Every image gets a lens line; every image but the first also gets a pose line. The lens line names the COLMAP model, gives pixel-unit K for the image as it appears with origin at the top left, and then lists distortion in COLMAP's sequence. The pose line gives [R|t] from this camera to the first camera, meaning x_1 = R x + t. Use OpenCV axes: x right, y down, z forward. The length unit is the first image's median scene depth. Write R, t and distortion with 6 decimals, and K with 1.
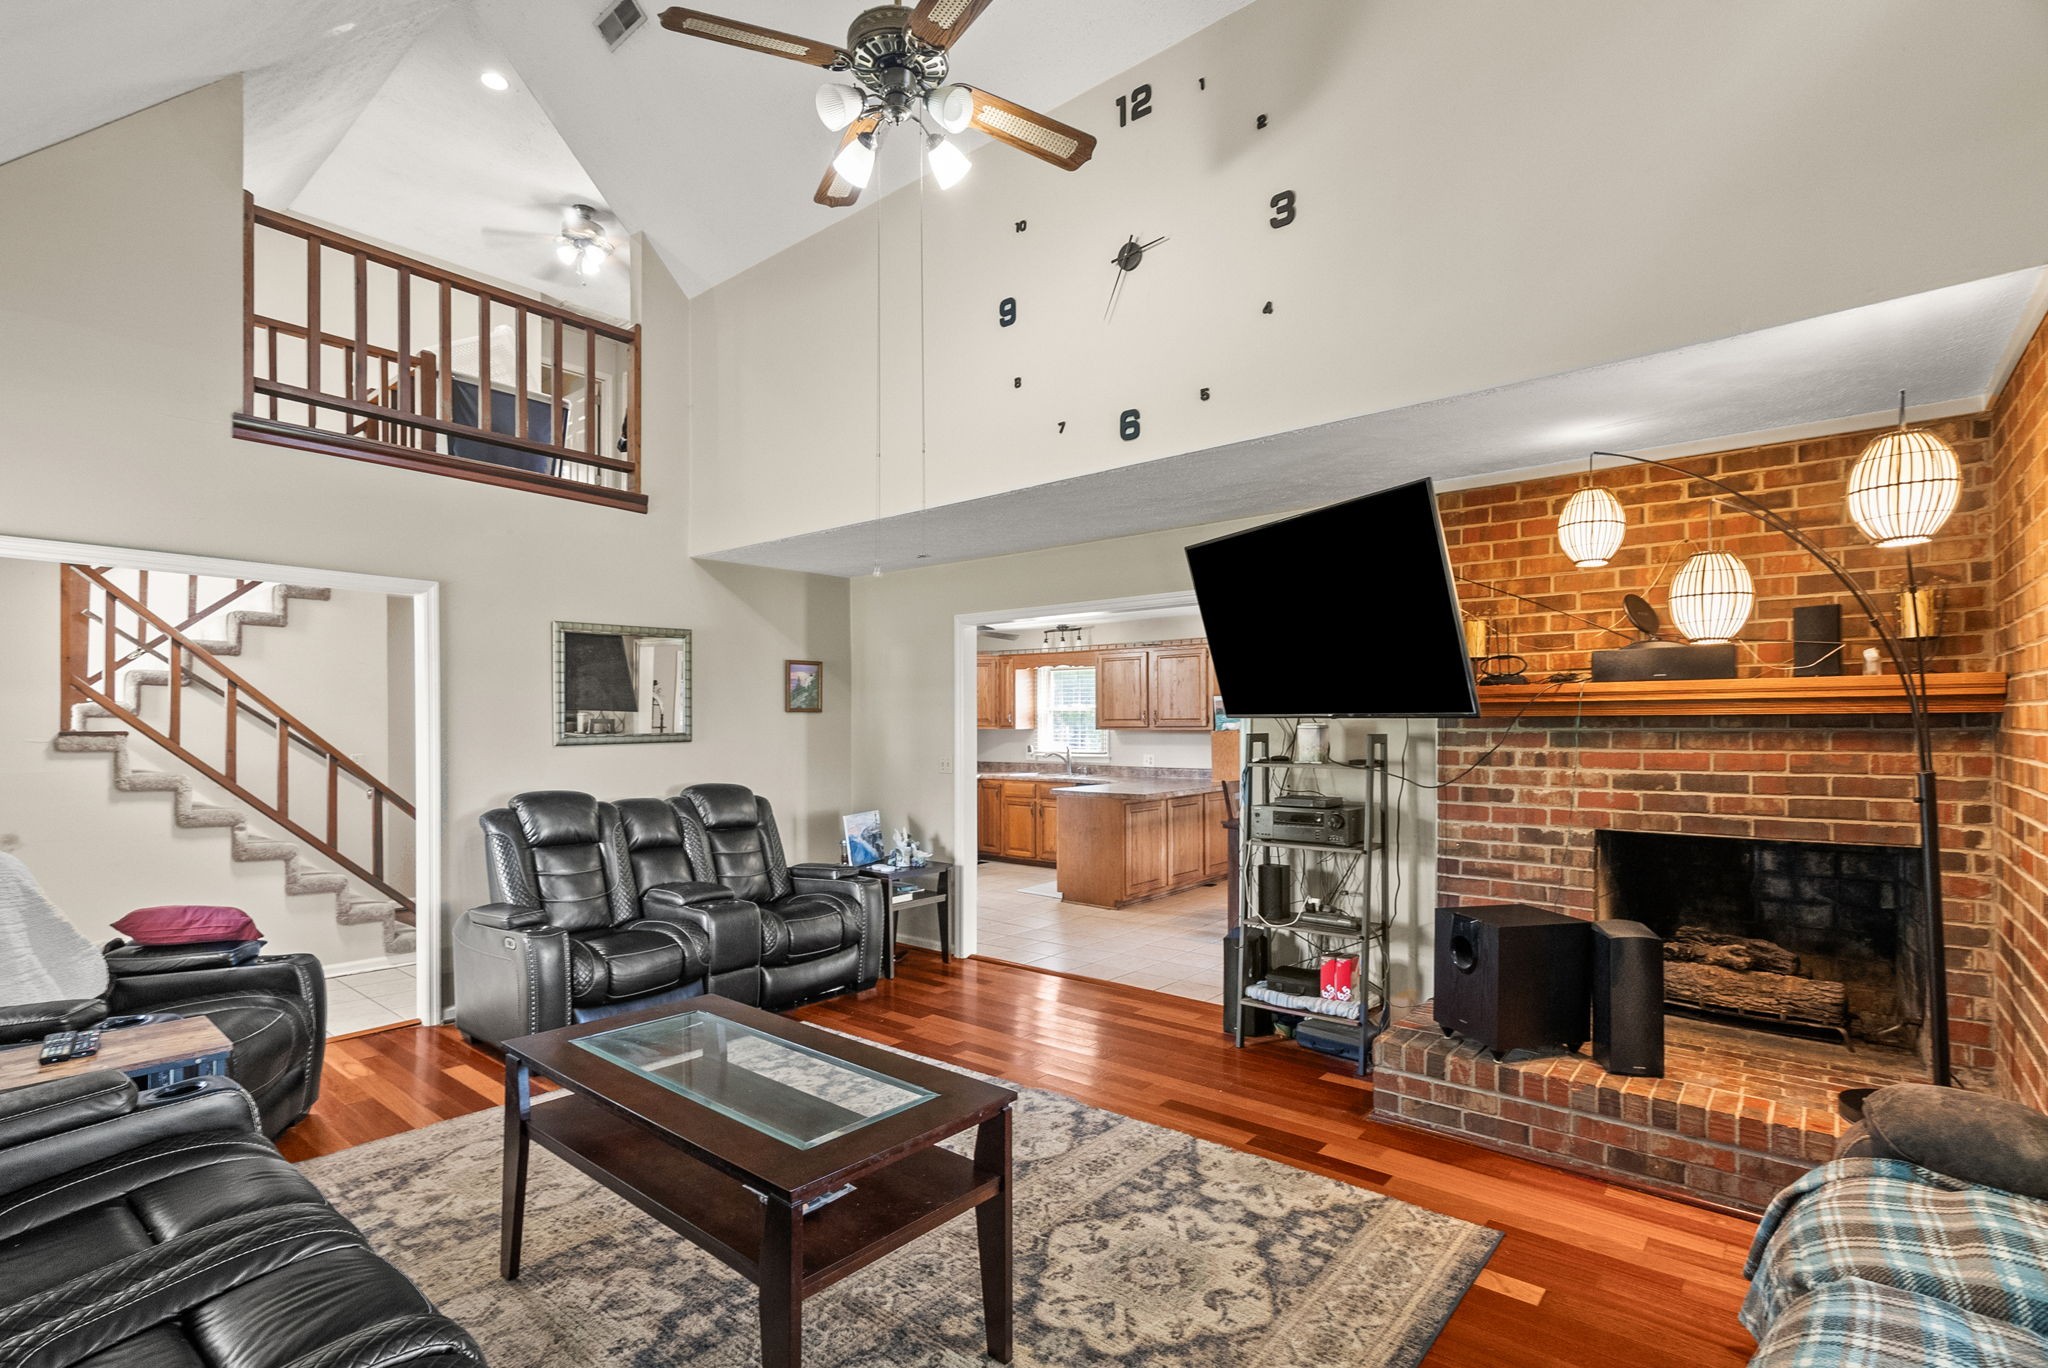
lens RADIAL K [[977.8, 0, 1015.7], [0, 977.8, 718.1], [0, 0, 1]] dist [0.005839, -0.000181]
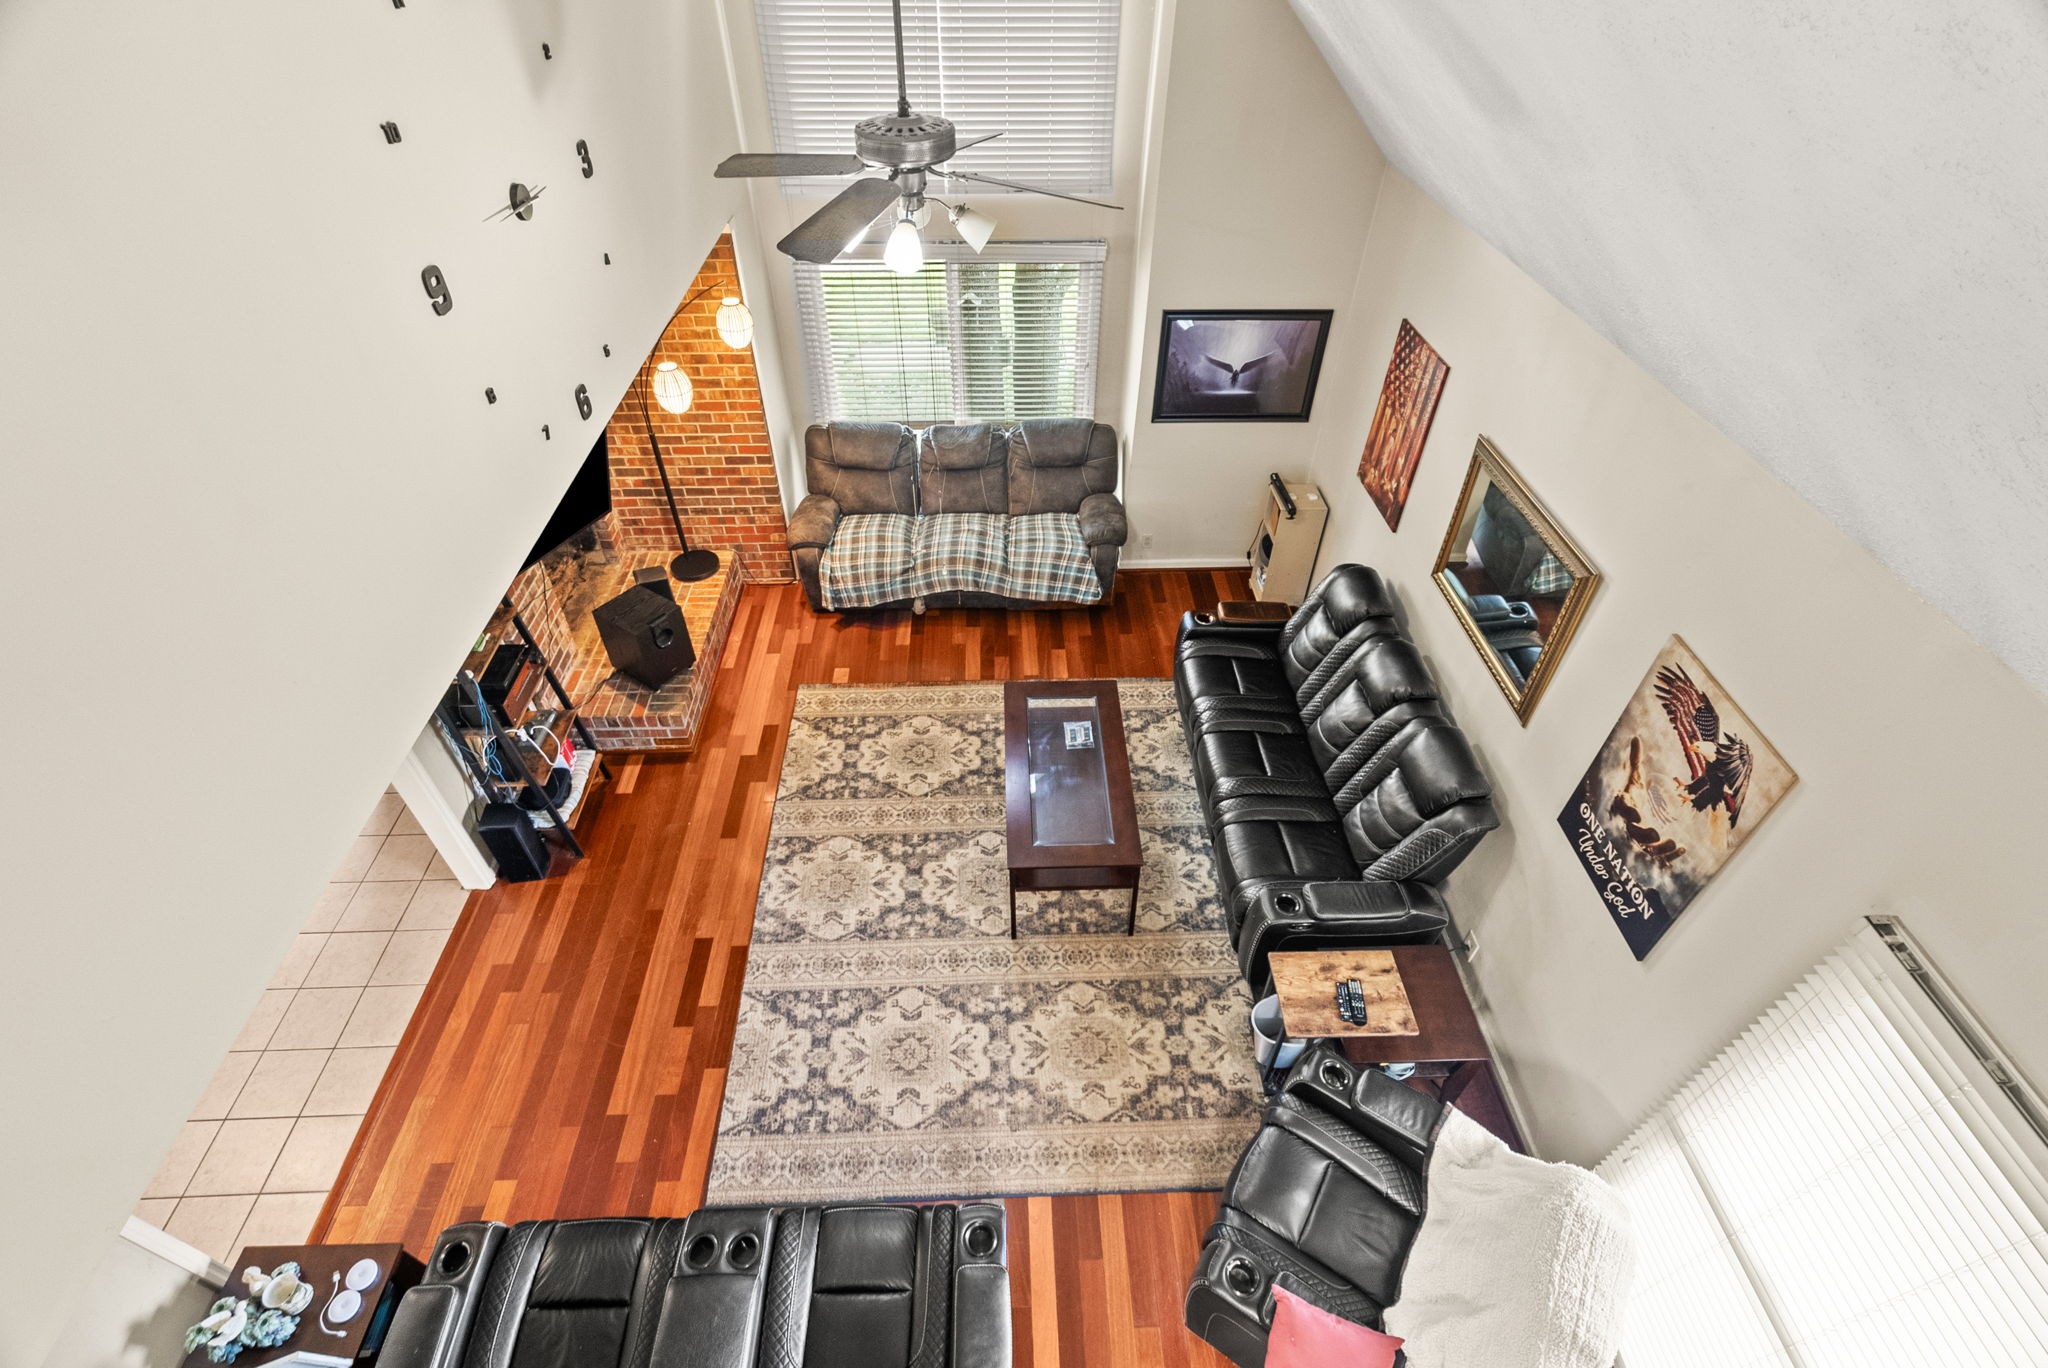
lens RADIAL K [[925.8, 0, 1018.3], [0, 925.8, 683.4], [0, 0, 1]] dist [-0.017579, 0.001180]
pose [[-0.668853, -0.502392, 0.547940, -0.797755], [-0.002665, 0.738693, 0.674036, -0.724185], [-0.743390, 0.449371, -0.495416, 1.314547]]
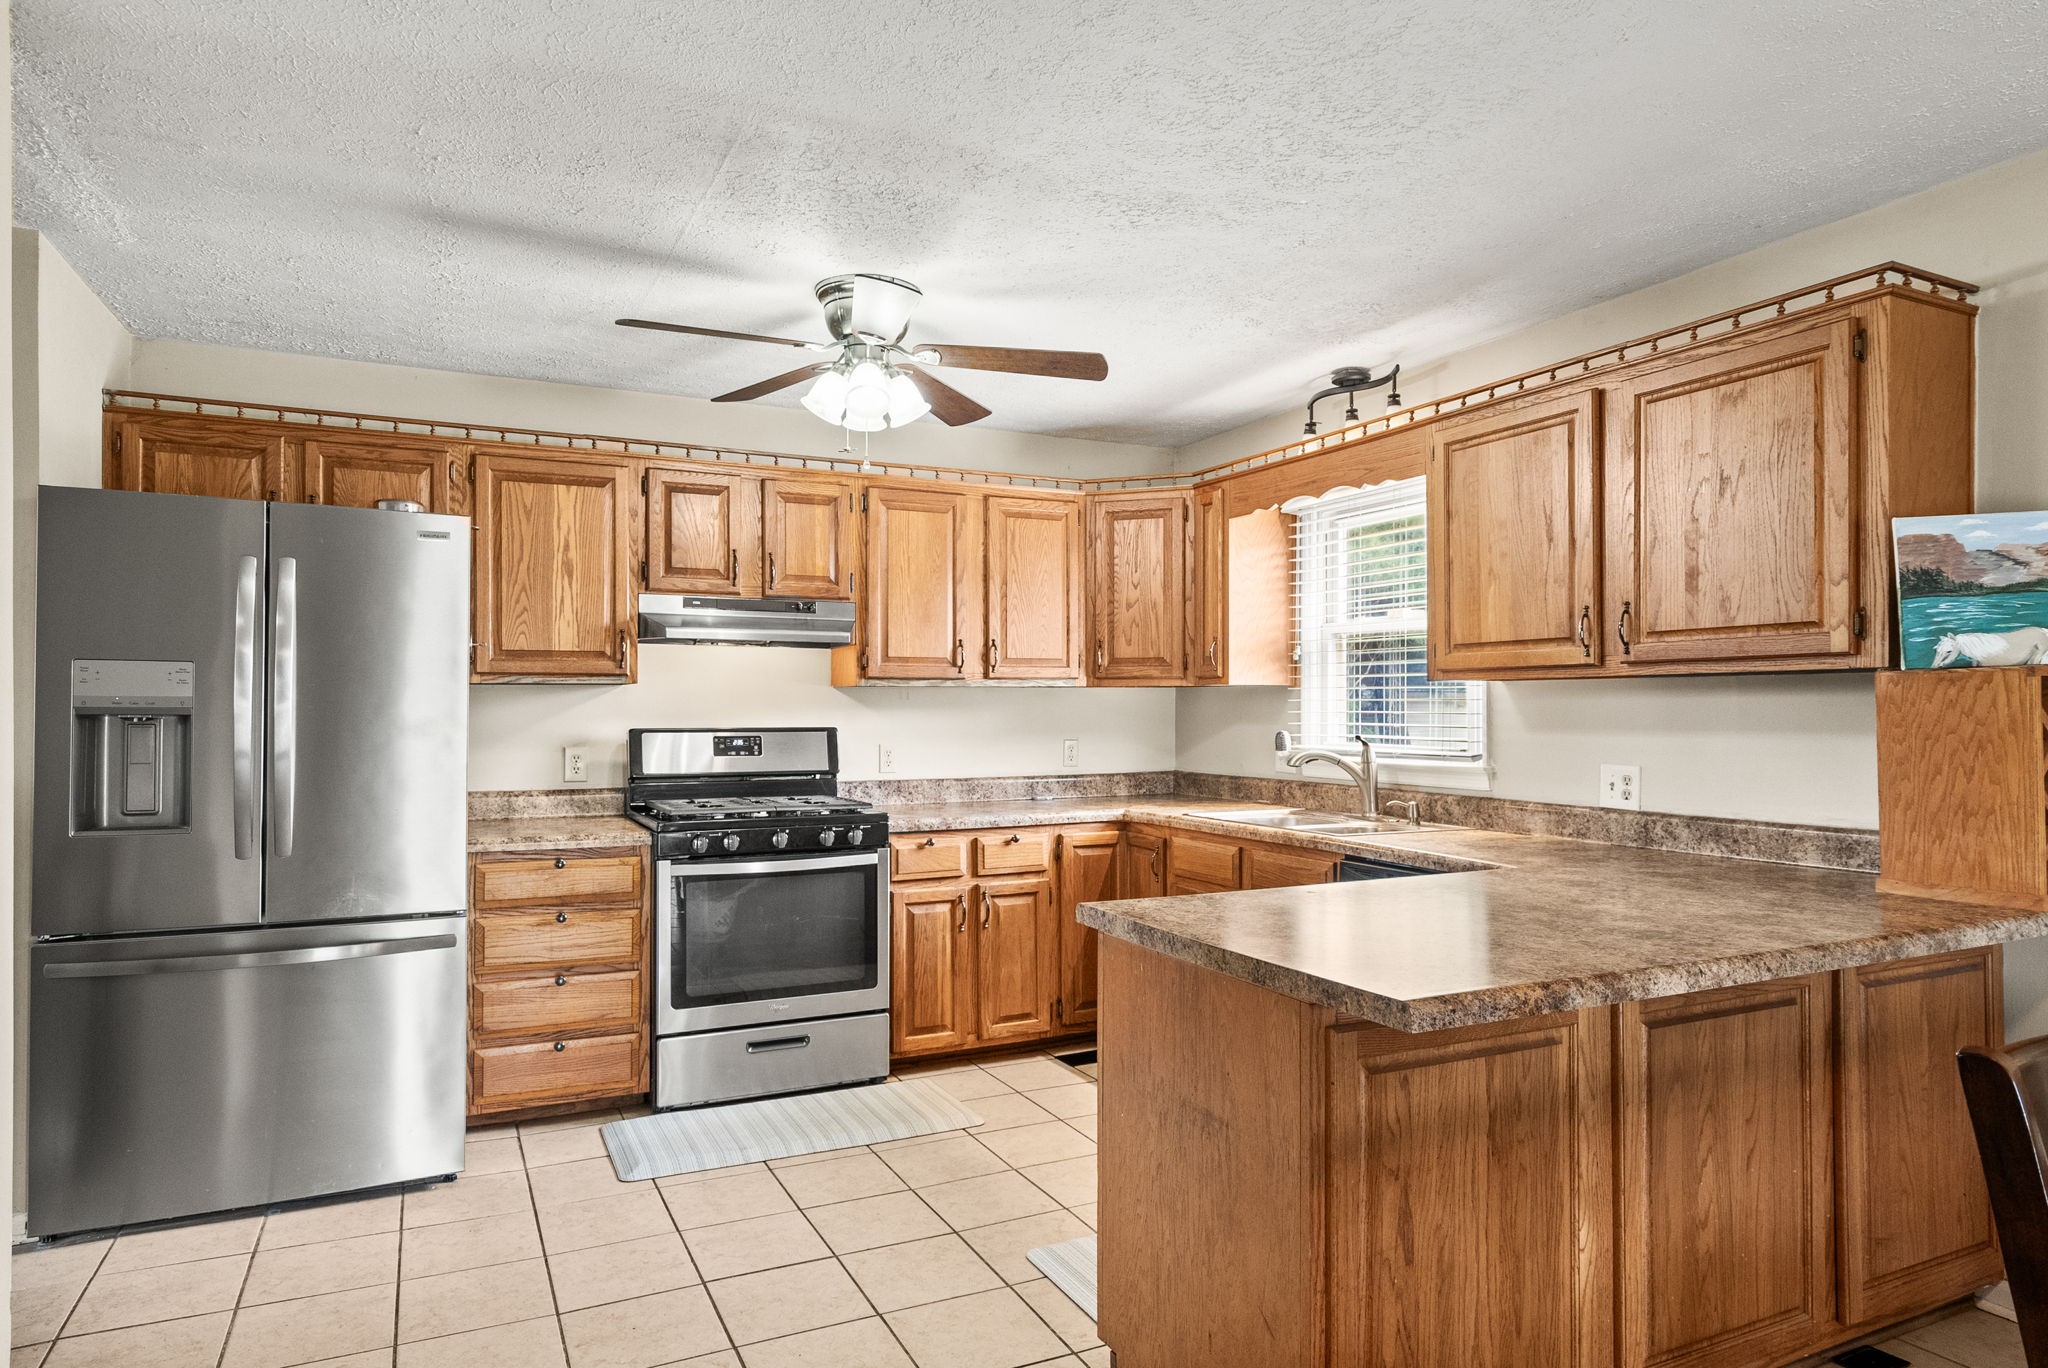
lens RADIAL K [[1232.6, 0, 1018.2], [0, 1232.6, 702.4], [0, 0, 1]] dist [0.003199, 0.000672]
pose [[0.912276, 0.002586, -0.409568, 0.330953], [-0.003331, 0.999994, -0.001107, 0.052925], [0.409563, 0.002374, 0.912279, 1.602904]]
